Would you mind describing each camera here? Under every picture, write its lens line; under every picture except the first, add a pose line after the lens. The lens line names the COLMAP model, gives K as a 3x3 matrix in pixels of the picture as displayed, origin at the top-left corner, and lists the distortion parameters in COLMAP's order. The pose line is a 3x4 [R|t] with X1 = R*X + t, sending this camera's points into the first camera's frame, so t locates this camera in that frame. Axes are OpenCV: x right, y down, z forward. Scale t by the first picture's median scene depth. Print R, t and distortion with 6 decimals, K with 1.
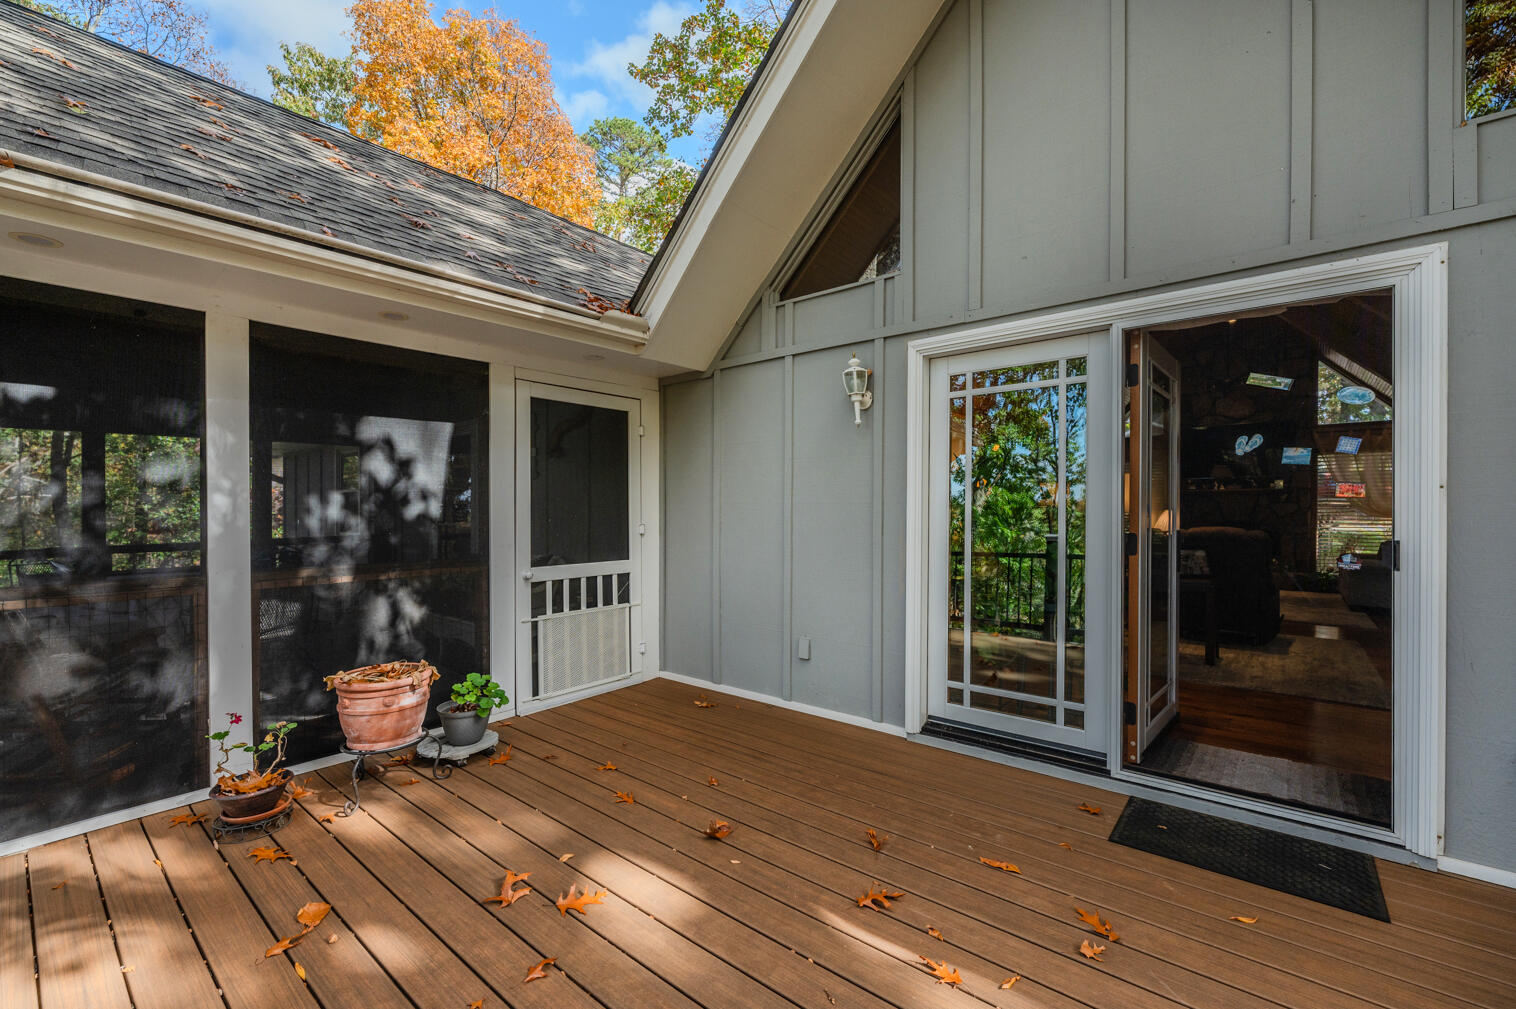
lens RADIAL K [[616.6, 0, 762.1], [0, 616.6, 510.5], [0, 0, 1]] dist [-0.001724, 0.000131]
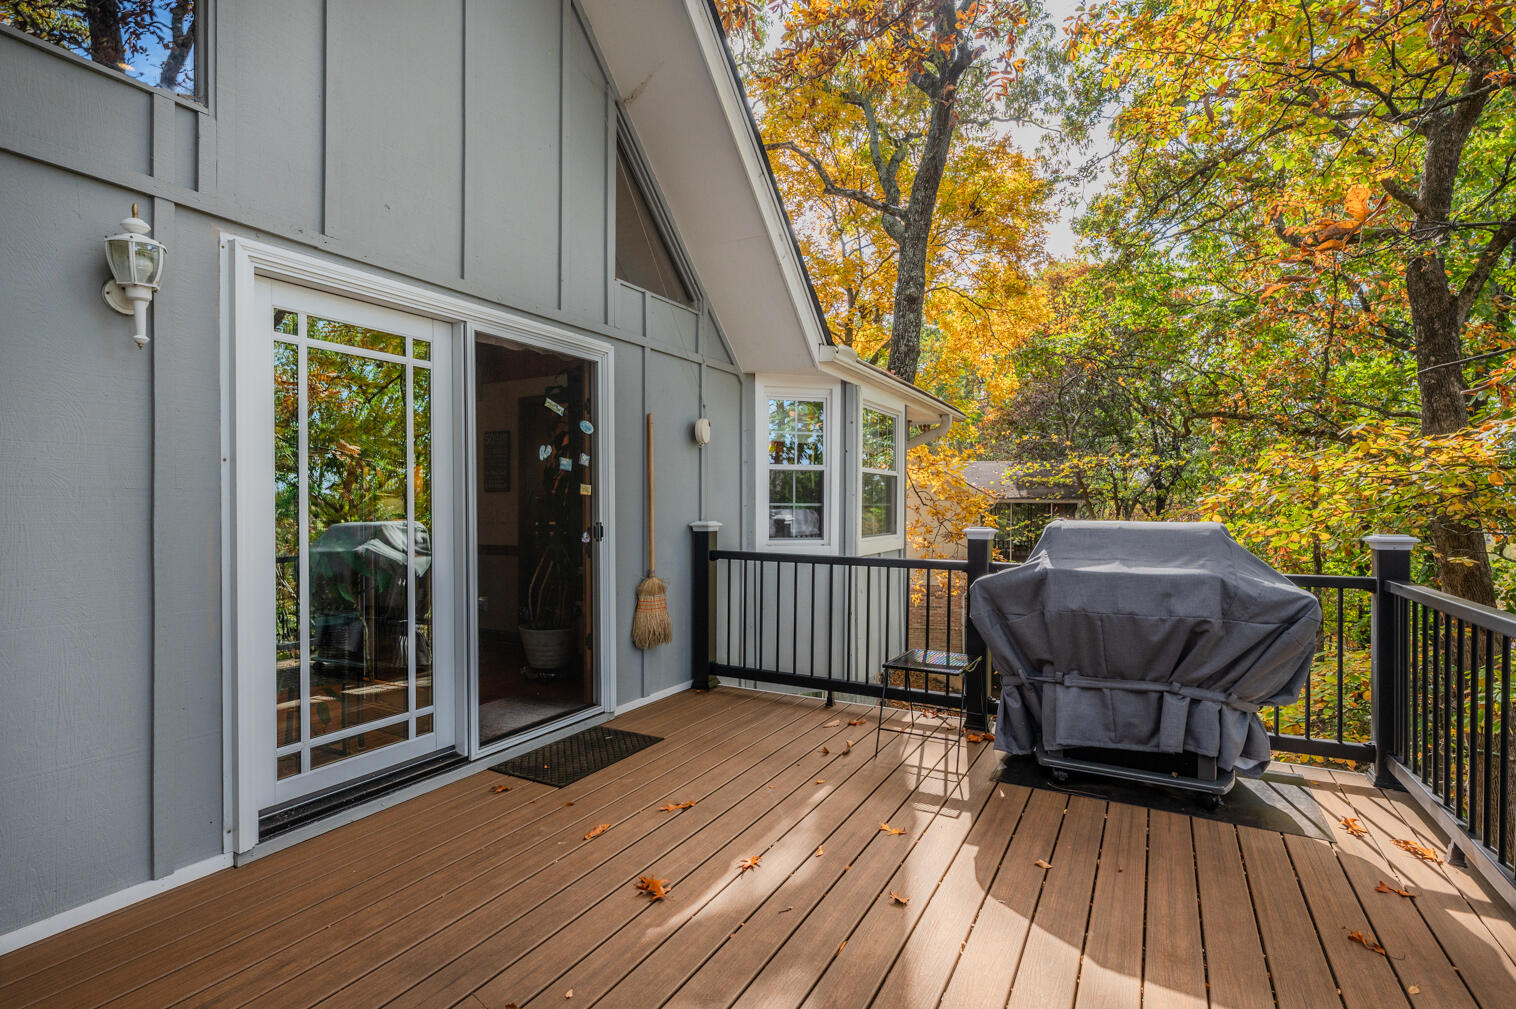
lens RADIAL K [[719.3, 0, 760.4], [0, 719.3, 505.3], [0, 0, 1]] dist [-0.002314, -0.000170]
pose [[-0.164829, 0.001428, 0.986321, -0.663768], [0.004068, 0.999991, -0.000768, 0.006437], [-0.986314, 0.003885, -0.164833, 0.680351]]
